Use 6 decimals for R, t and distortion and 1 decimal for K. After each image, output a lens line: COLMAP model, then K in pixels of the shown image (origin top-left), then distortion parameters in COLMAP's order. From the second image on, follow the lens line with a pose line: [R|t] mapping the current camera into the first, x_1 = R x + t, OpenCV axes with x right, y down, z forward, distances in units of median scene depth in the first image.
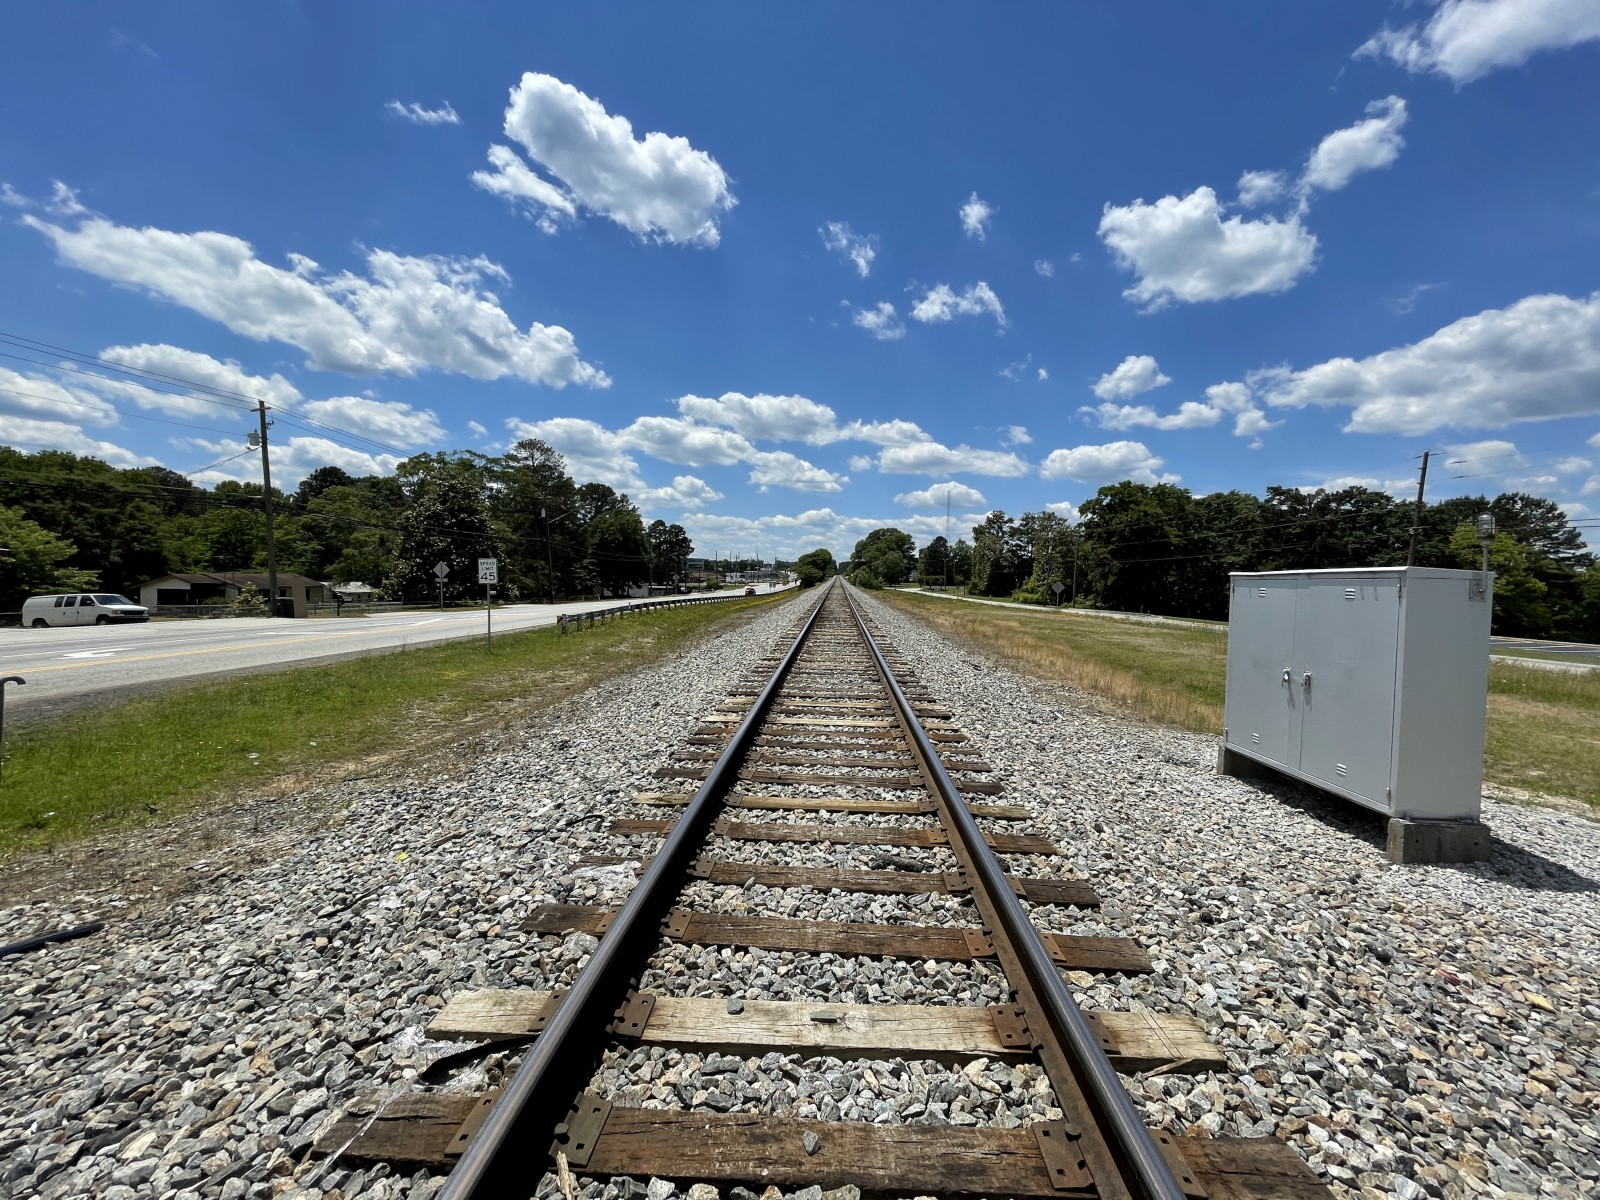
lens RADIAL K [[644.0, 0, 800.0], [0, 644.0, 600.0], [0, 0, 1]] dist [-0.009676, 0.000846]
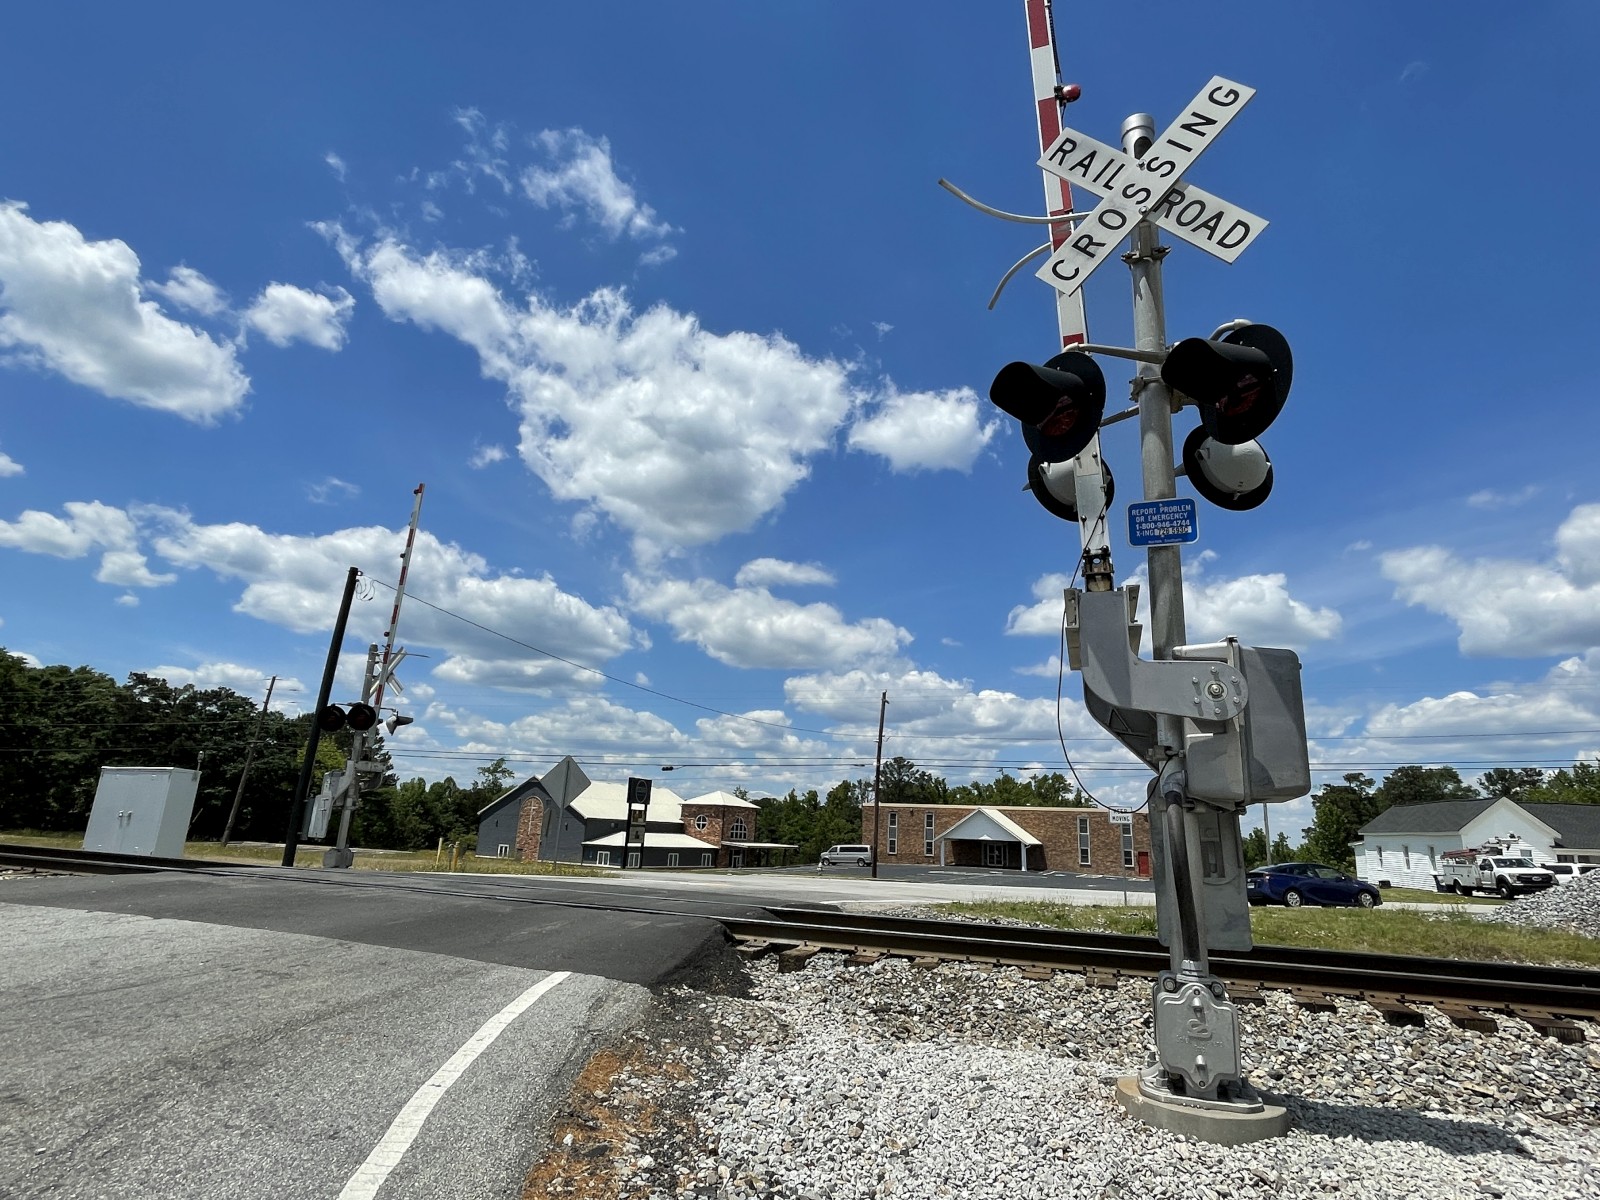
lens RADIAL K [[860.5, 0, 804.6], [0, 860.5, 598.5], [0, 0, 1]] dist [-0.000871, -0.000895]
pose [[0.264313, 0.244576, 0.932910, -0.091232], [-0.005291, 0.967664, -0.252188, 0.007478], [-0.964423, 0.061720, 0.257060, -0.120813]]
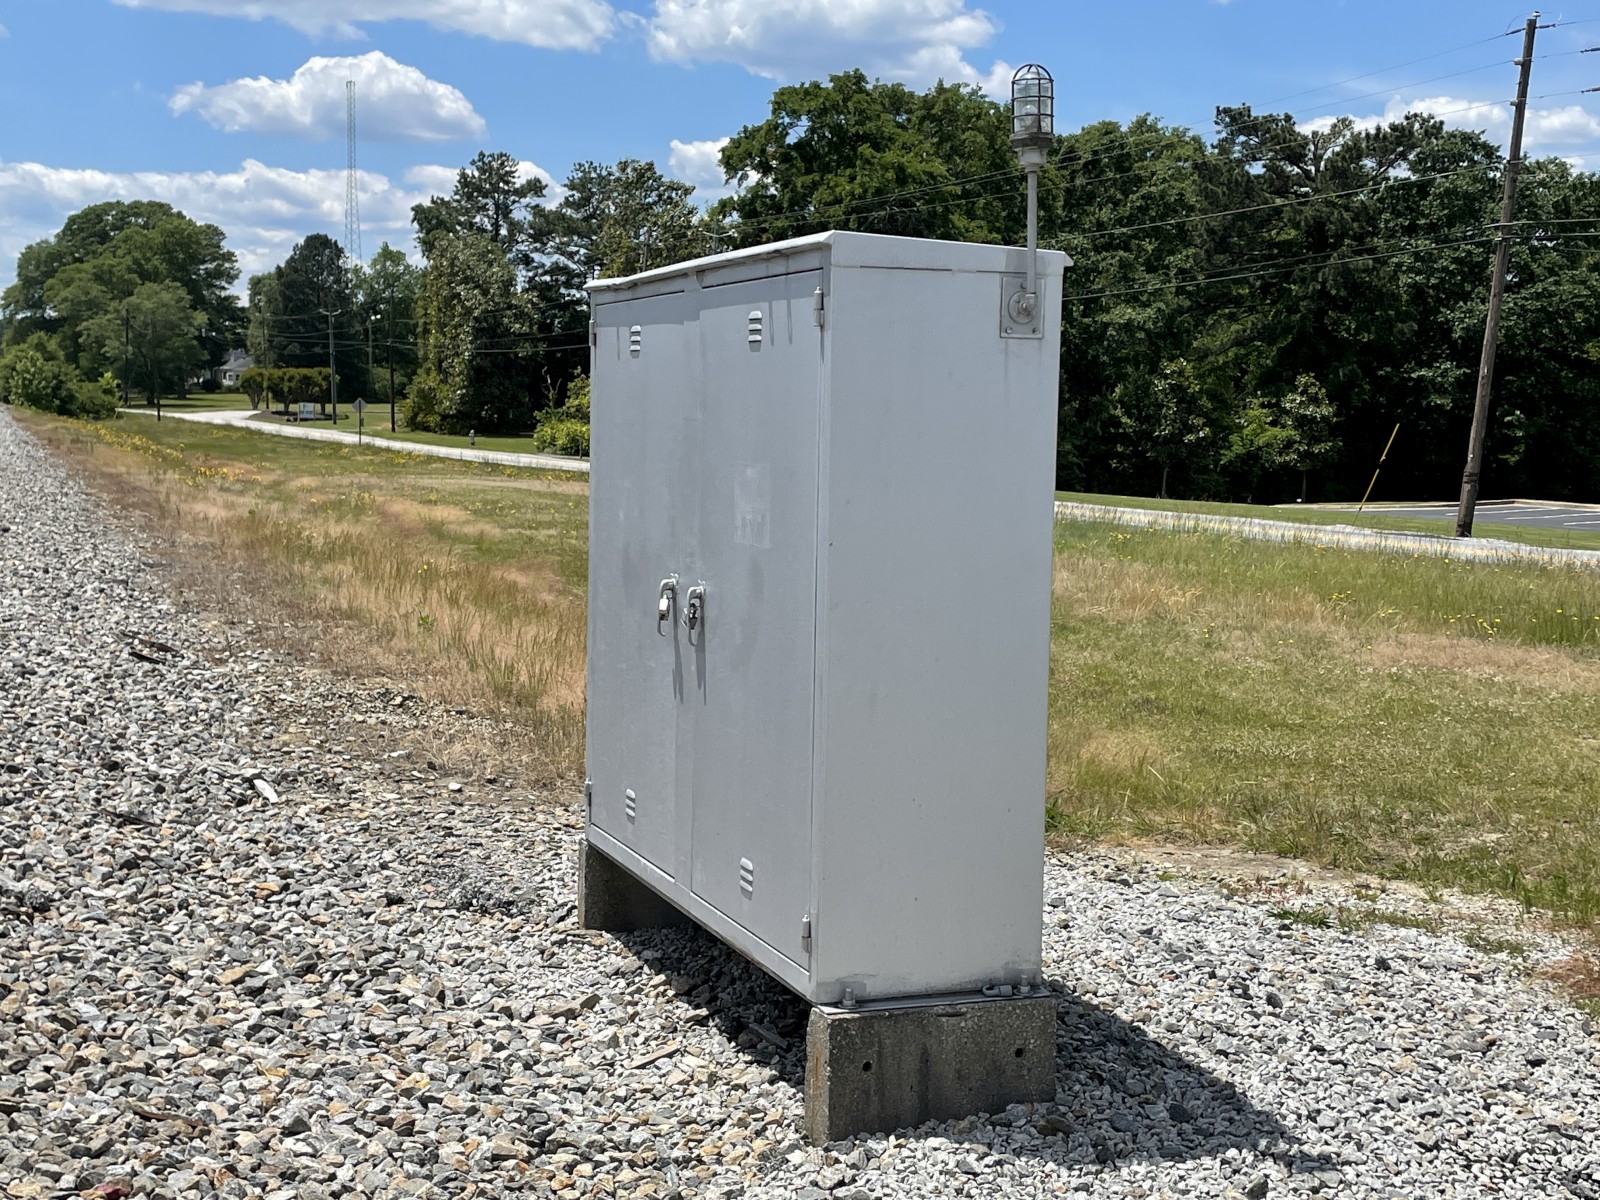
lens RADIAL K [[2122.8, 0, 800.0], [0, 2122.8, 600.0], [0, 0, 1]] dist [0.119146, -0.108018]
pose [[0.912644, -0.048437, 0.405875, 0.021791], [0.020437, 0.997119, 0.073042, 0.002391], [-0.408244, -0.058367, 0.911005, 0.000822]]
